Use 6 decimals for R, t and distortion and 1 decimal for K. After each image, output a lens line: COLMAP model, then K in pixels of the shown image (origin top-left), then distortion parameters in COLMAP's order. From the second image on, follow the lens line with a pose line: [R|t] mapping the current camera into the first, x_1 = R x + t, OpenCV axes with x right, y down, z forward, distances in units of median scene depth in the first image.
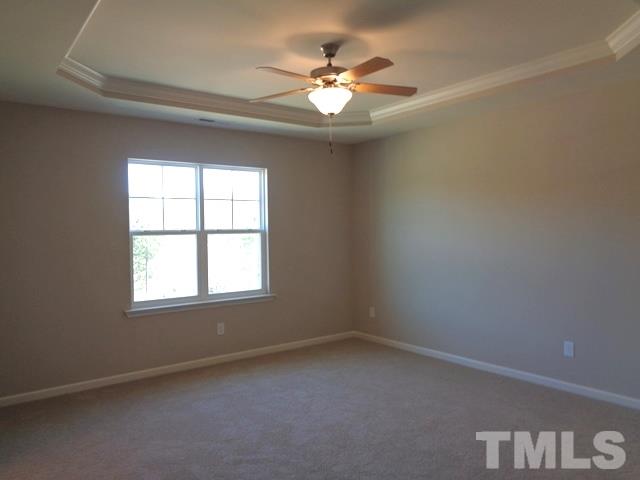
lens RADIAL K [[476.1, 0, 325.0], [0, 476.1, 244.3], [0, 0, 1]] dist [-0.004285, 0.001200]
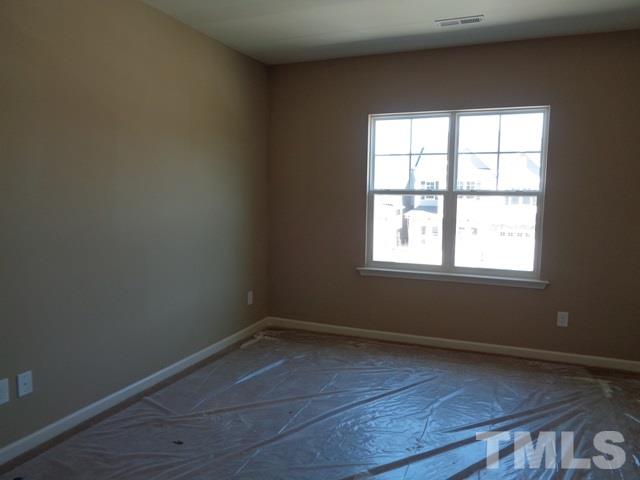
lens RADIAL K [[476.1, 0, 325.0], [0, 476.1, 244.3], [0, 0, 1]] dist [-0.004285, 0.001200]
pose [[0.516160, 0.117583, -0.848383, 0.358435], [-0.042910, 0.992838, 0.111497, -0.019486], [0.855417, -0.021146, 0.517509, 0.365053]]
